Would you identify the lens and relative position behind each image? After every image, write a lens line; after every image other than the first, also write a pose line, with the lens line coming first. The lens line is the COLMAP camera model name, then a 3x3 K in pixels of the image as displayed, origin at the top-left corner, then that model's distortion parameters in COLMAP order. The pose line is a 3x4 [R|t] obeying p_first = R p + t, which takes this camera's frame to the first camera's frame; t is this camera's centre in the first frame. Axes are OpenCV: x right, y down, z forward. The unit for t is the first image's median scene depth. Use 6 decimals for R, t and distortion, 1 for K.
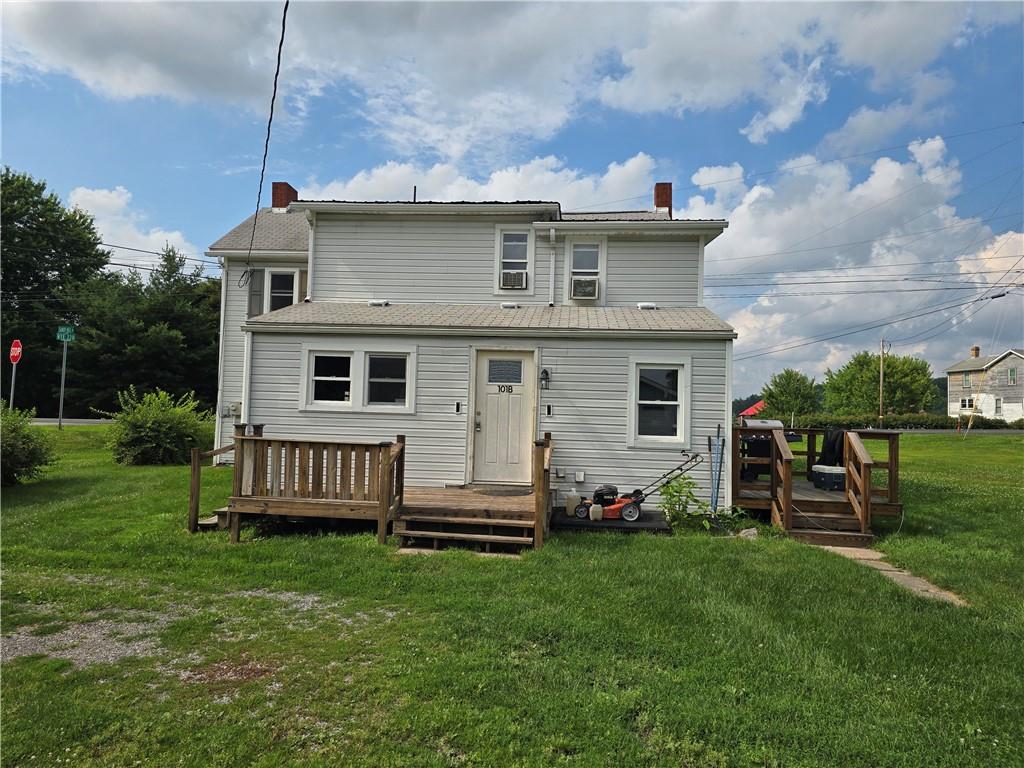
lens RADIAL K [[684.7, 0, 509.2], [0, 684.7, 384.0], [0, 0, 1]] dist [0.097904, -0.128110]
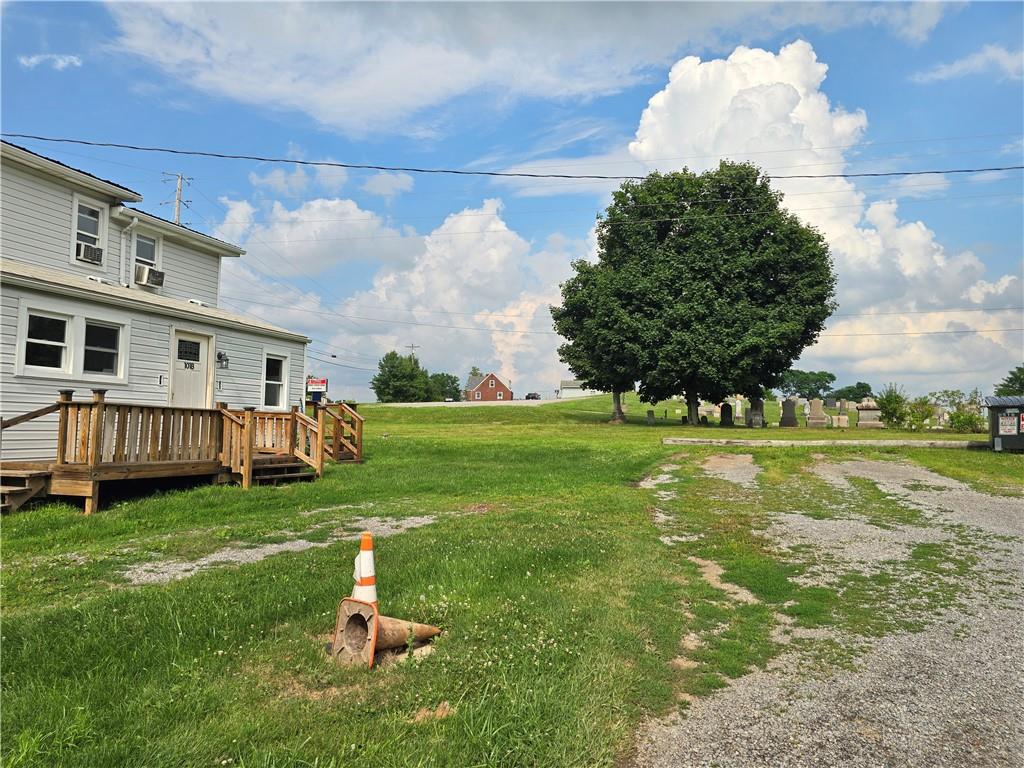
lens RADIAL K [[654.4, 0, 509.5], [0, 654.4, 391.6], [0, 0, 1]] dist [0.016927, -0.003689]
pose [[0.248820, 0.023901, 0.968255, -0.948427], [-0.052790, 0.998544, -0.011083, 0.034745], [-0.967110, -0.048357, 0.249720, 0.190370]]
